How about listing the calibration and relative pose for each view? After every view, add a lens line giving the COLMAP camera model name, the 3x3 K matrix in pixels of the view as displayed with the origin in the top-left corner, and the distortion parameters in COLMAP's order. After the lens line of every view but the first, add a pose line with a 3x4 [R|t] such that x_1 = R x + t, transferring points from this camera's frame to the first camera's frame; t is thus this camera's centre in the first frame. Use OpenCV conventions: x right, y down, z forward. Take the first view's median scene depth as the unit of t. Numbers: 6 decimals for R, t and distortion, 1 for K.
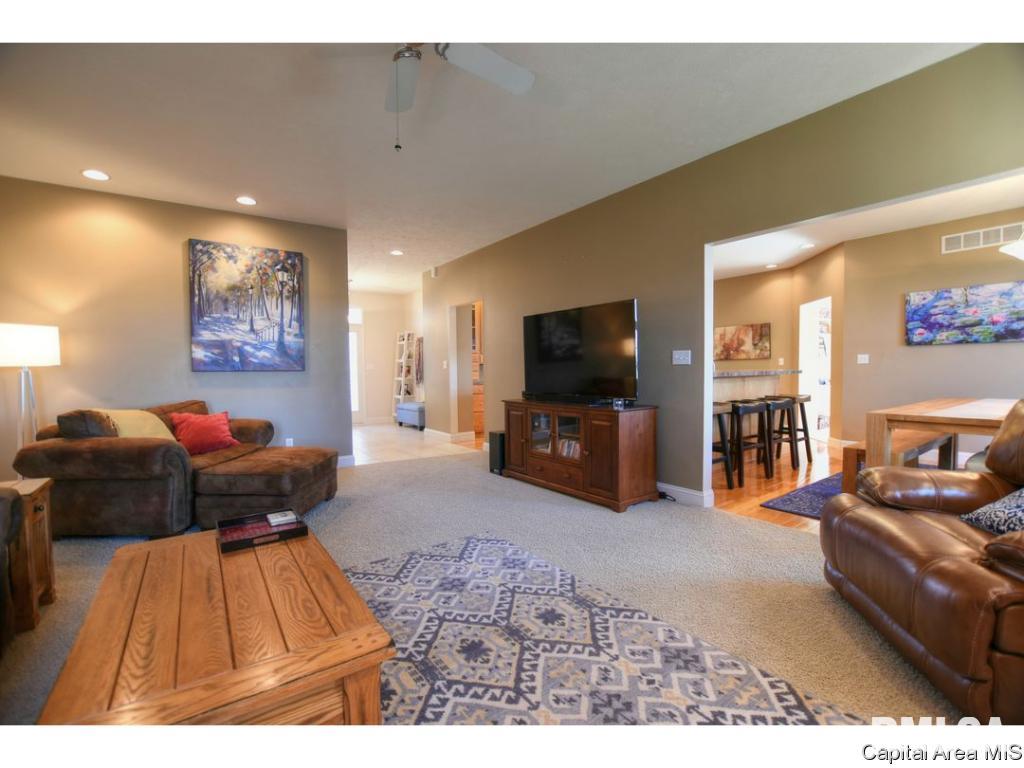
lens RADIAL K [[457.3, 0, 505.3], [0, 457.3, 385.4], [0, 0, 1]] dist [-0.022973, 0.000246]
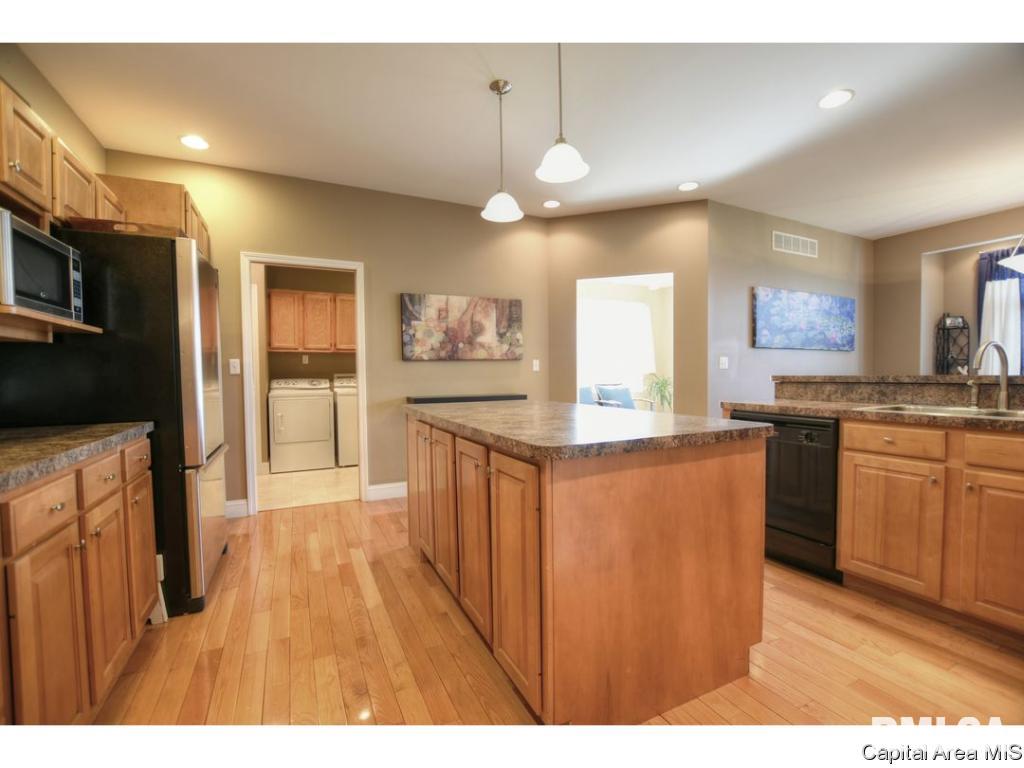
lens RADIAL K [[457.3, 0, 515.7], [0, 457.3, 388.4], [0, 0, 1]] dist [-0.022973, 0.000246]
pose [[0.144954, -0.023303, 0.989164, -0.024418], [0.042223, 0.998958, 0.017346, -0.048283], [-0.988537, 0.039251, 0.145787, 1.378043]]
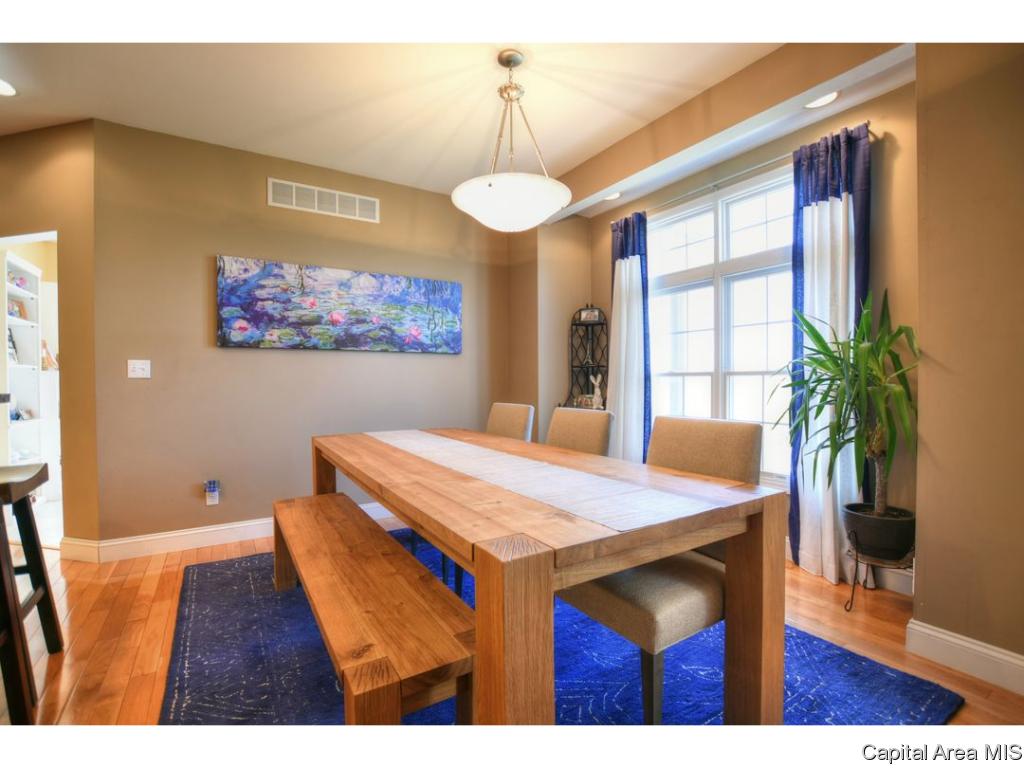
lens RADIAL K [[457.3, 0, 504.5], [0, 457.3, 385.1], [0, 0, 1]] dist [-0.022973, 0.000246]
pose [[0.051473, -0.002943, 0.998670, 0.351618], [0.039675, 0.999212, 0.000899, -0.027989], [-0.997886, 0.039576, 0.051549, 0.636060]]
